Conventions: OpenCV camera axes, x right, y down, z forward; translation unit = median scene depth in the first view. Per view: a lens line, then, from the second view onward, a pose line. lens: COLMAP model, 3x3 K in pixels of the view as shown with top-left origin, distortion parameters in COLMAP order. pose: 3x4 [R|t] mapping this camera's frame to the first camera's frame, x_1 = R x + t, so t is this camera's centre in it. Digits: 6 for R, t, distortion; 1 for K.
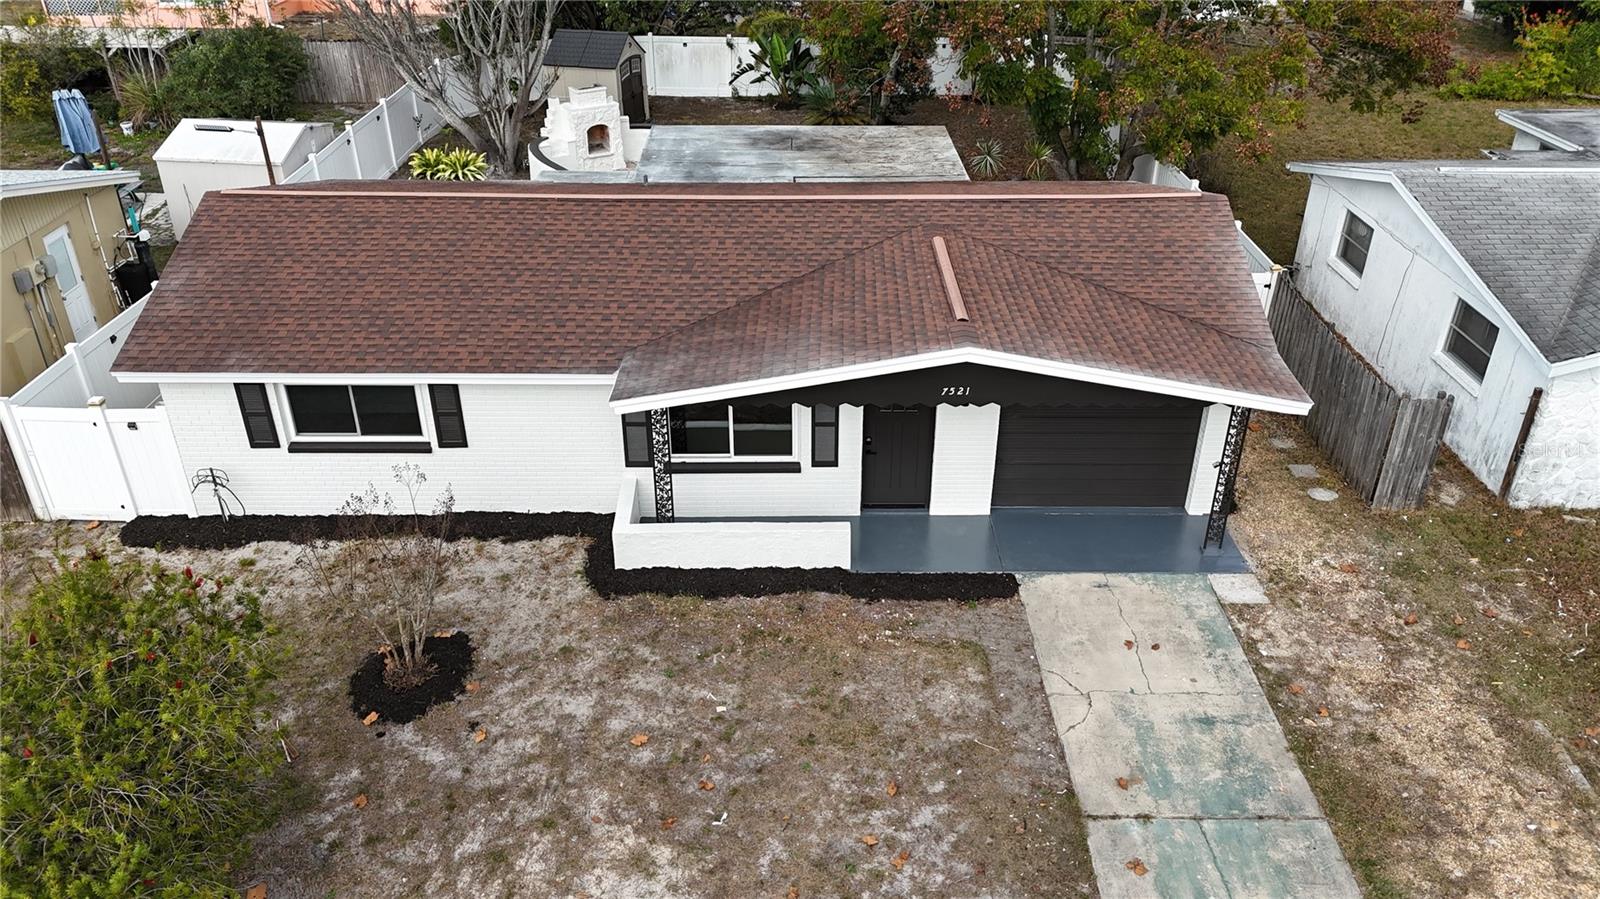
lens RADIAL K [[1176.7, 0, 805.8], [0, 1176.7, 454.3], [0, 0, 1]] dist [0.083181, -0.086744]
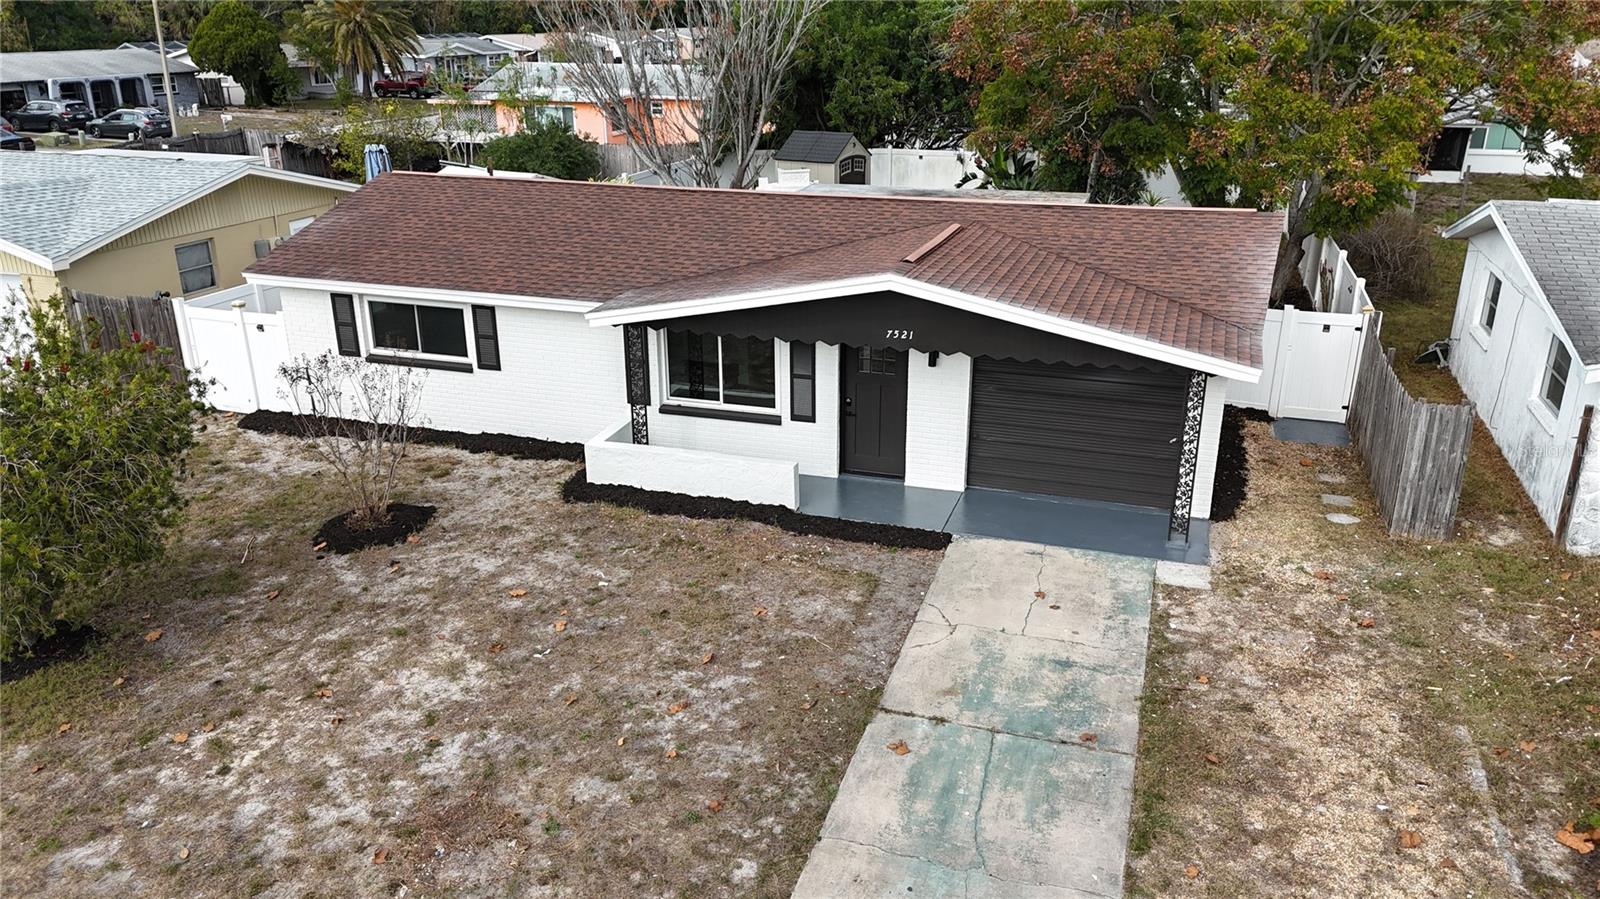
lens RADIAL K [[1176.7, 0, 805.8], [0, 1176.7, 454.3], [0, 0, 1]] dist [0.083181, -0.086744]
pose [[0.949462, 0.105333, -0.295682, 0.354963], [-0.151738, 0.978653, -0.138611, 0.197247], [0.274770, 0.176472, 0.945177, 0.033565]]
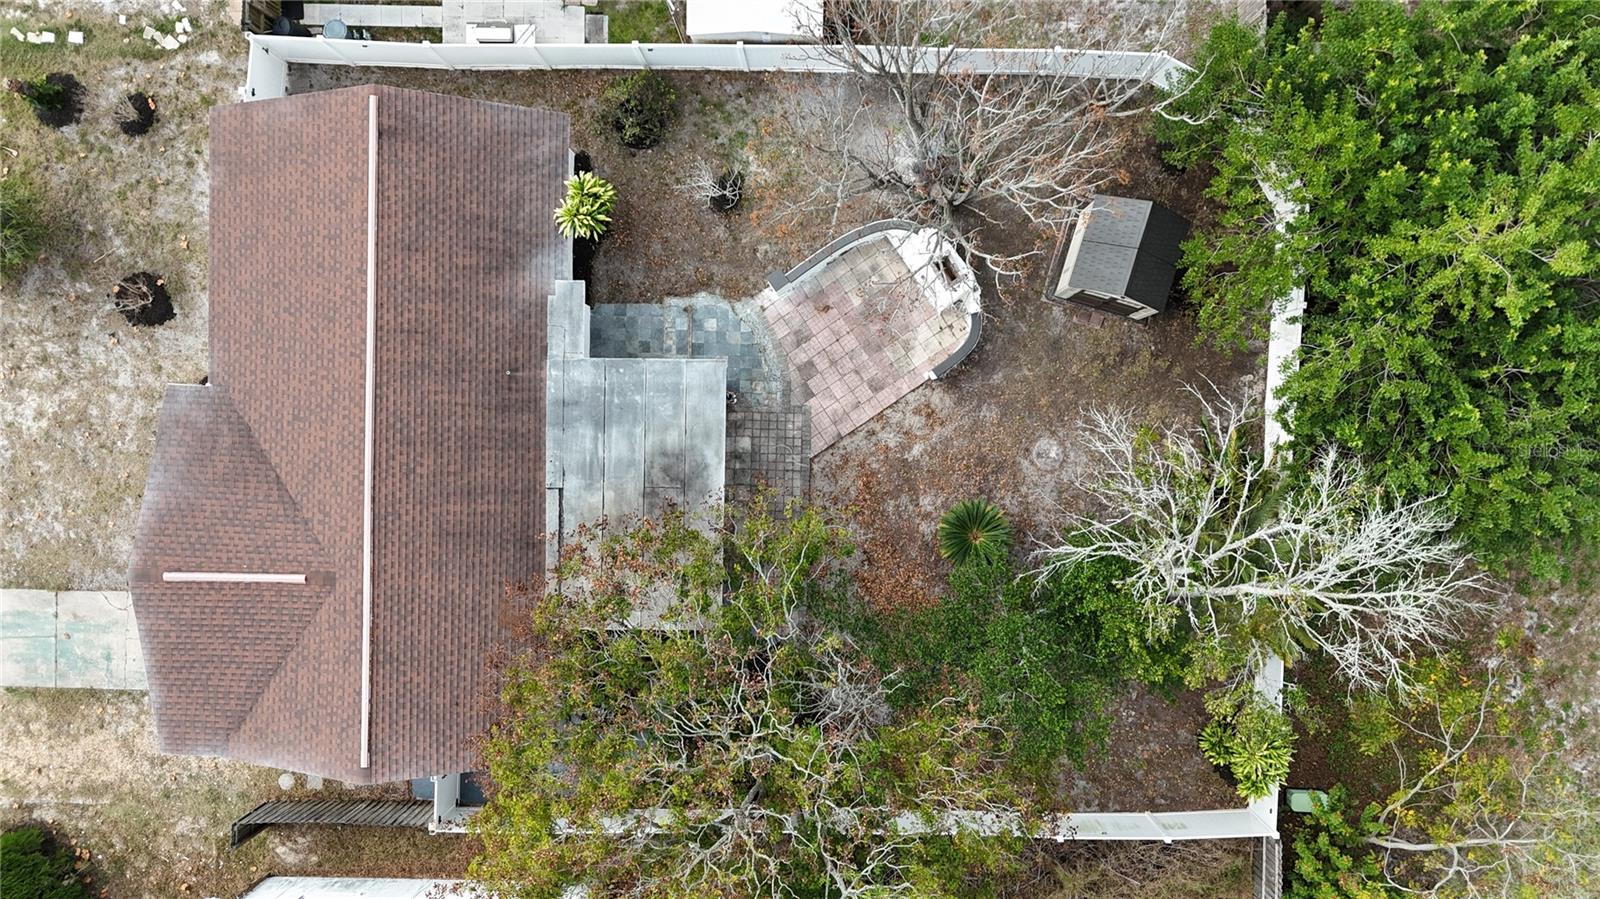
lens RADIAL K [[1176.7, 0, 805.8], [0, 1176.7, 454.3], [0, 0, 1]] dist [0.083181, -0.086744]
pose [[-0.025644, 0.999621, 0.010004, -0.095400], [-0.486932, -0.021230, 0.873182, -2.131851], [0.873063, 0.017521, 0.487292, 0.919262]]
